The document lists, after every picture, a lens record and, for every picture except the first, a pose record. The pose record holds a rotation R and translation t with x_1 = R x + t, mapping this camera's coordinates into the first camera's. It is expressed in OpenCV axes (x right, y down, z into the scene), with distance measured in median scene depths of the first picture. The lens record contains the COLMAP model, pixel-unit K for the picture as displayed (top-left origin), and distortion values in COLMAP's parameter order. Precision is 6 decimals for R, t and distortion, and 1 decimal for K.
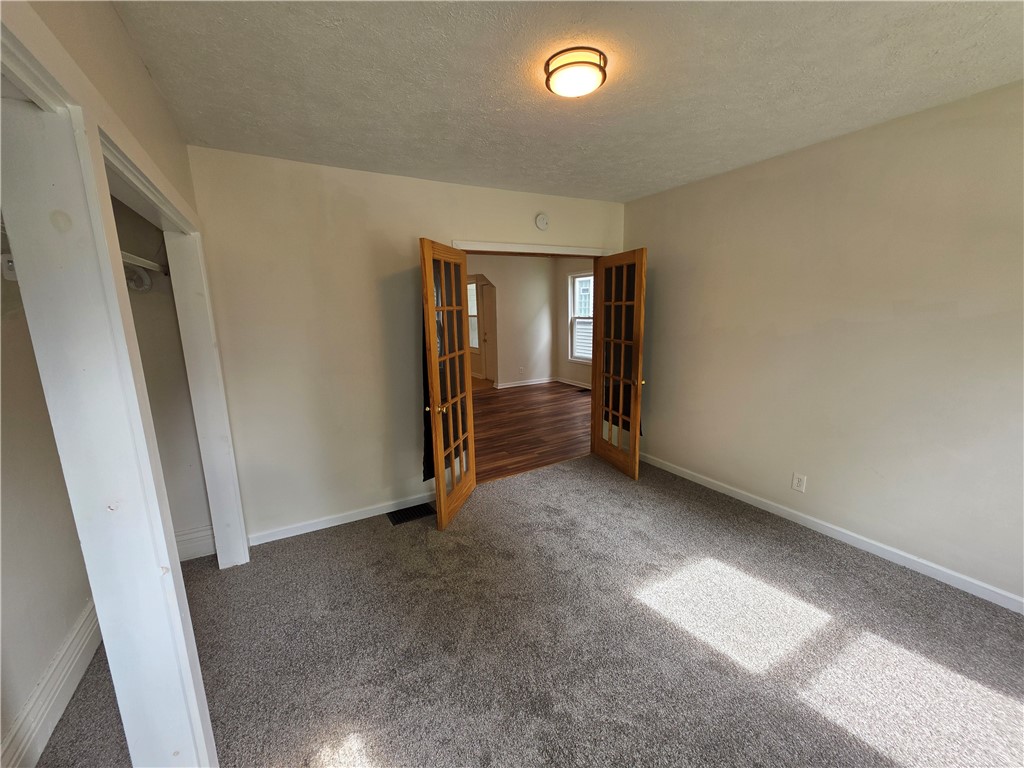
lens RADIAL K [[408.2, 0, 513.7], [0, 408.2, 384.1], [0, 0, 1]] dist [-0.000293, -0.000136]
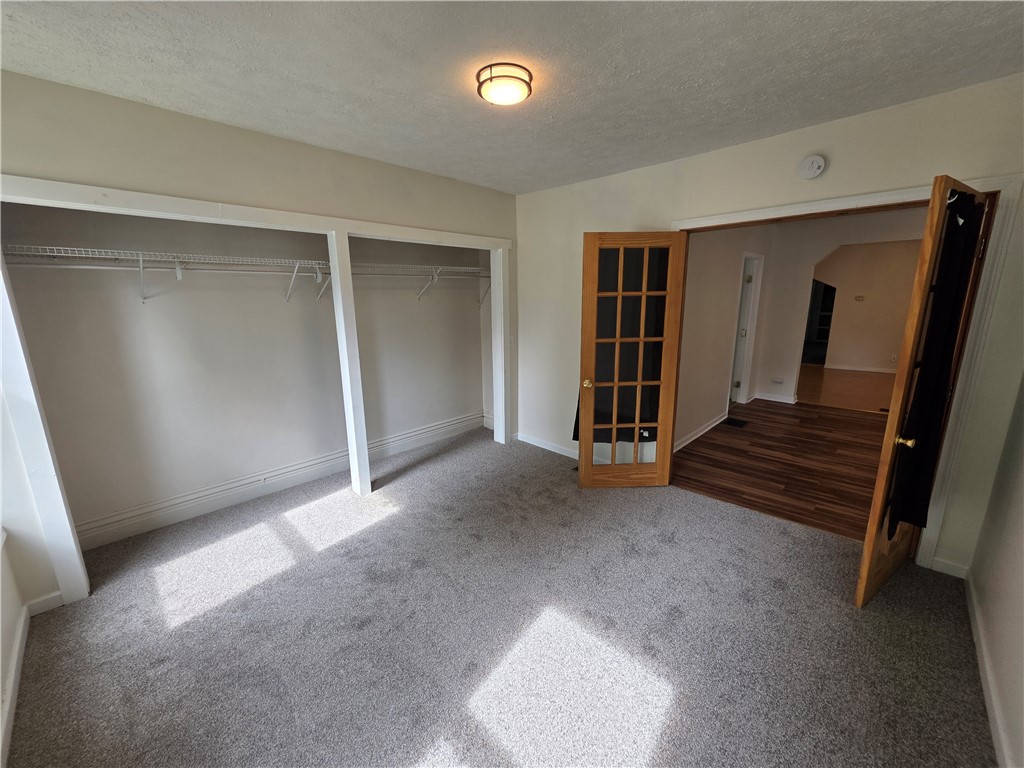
lens RADIAL K [[408.2, 0, 513.7], [0, 408.2, 384.1], [0, 0, 1]] dist [-0.000293, -0.000136]
pose [[0.282441, 0.226693, -0.932114, 0.552296], [-0.174232, 0.967638, 0.182539, -0.073265], [0.943329, 0.110848, 0.312798, 0.306535]]
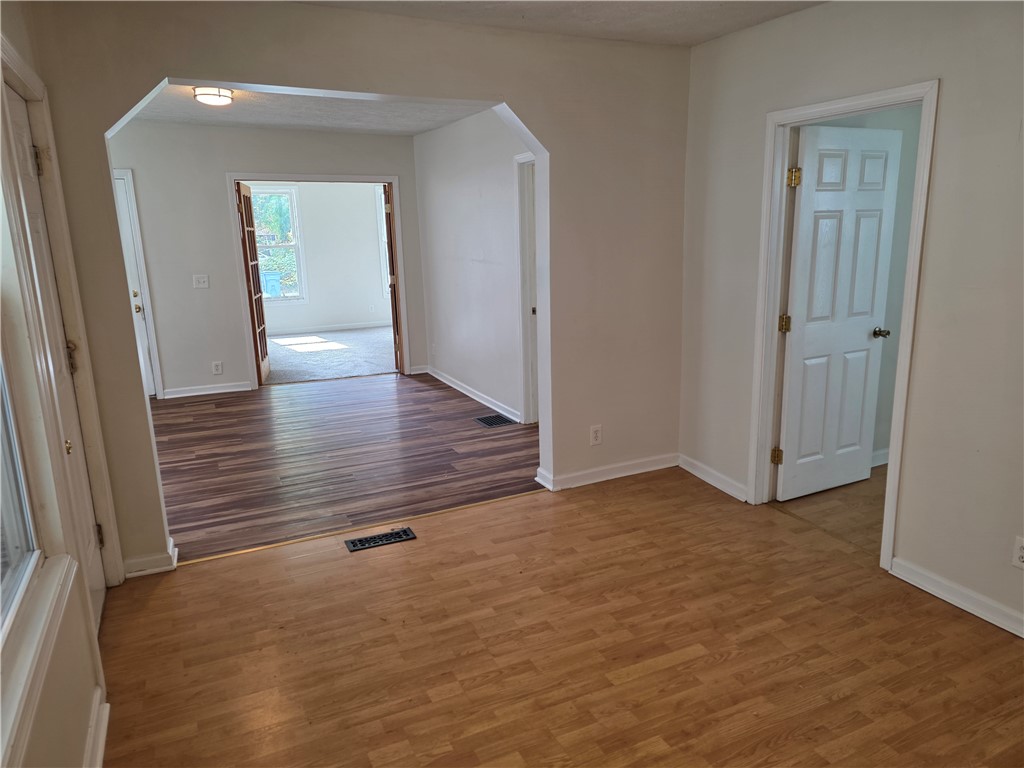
lens RADIAL K [[685.2, 0, 515.0], [0, 685.2, 371.6], [0, 0, 1]] dist [0.058279, -0.000824]
pose [[-0.996435, 0.034906, 0.076800, -0.550208], [0.061624, 0.922906, 0.380063, -0.467615], [-0.057612, 0.383440, -0.921767, 2.599948]]
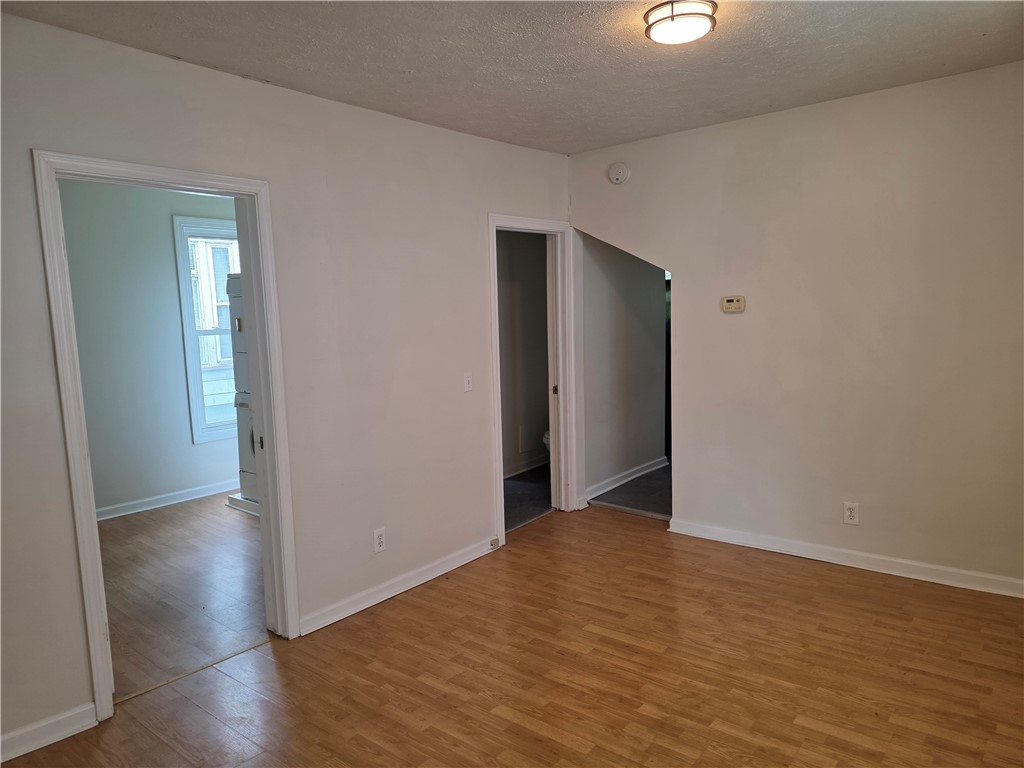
lens RADIAL K [[703.6, 0, 512.0], [0, 703.6, 384.0], [0, 0, 1]] dist [0.049233, -0.000916]
pose [[0.359629, 0.125420, -0.924628, -0.092401], [-0.152992, 0.985441, 0.074164, -0.324322], [0.920467, 0.114789, 0.373582, 1.833395]]
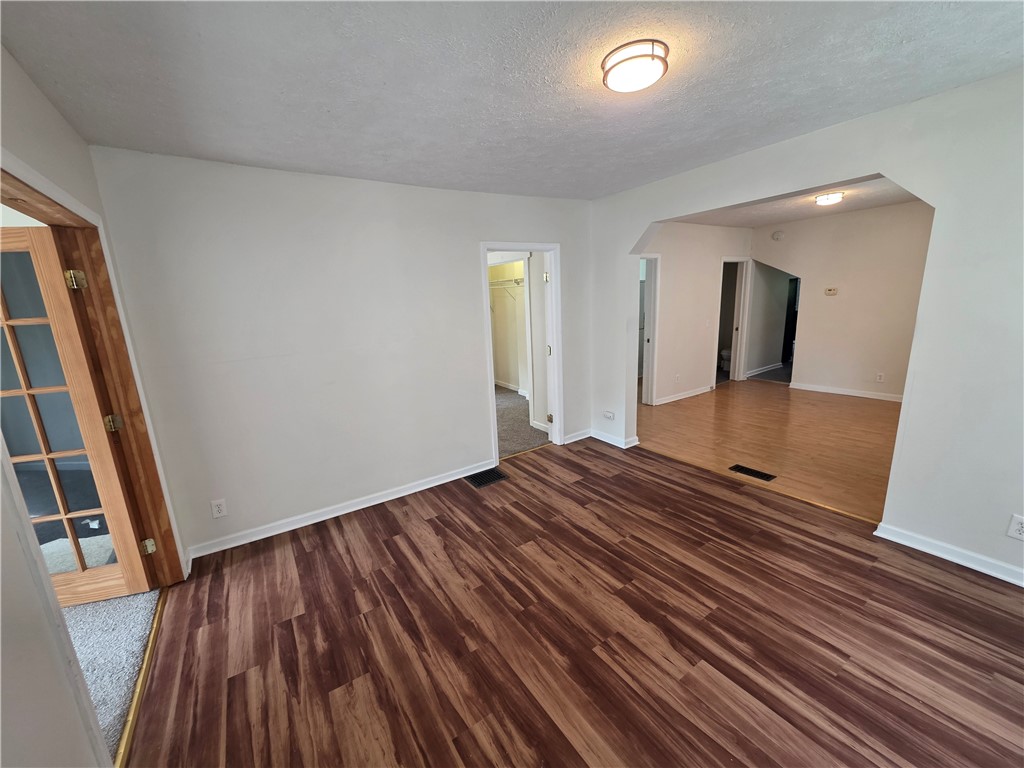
lens RADIAL K [[408.2, 0, 513.7], [0, 408.2, 384.1], [0, 0, 1]] dist [-0.000293, -0.000136]
pose [[0.067739, 0.233038, -0.970105, 0.441096], [-0.139808, 0.964962, 0.222041, -0.259948], [0.987859, 0.120587, 0.097946, 1.301100]]
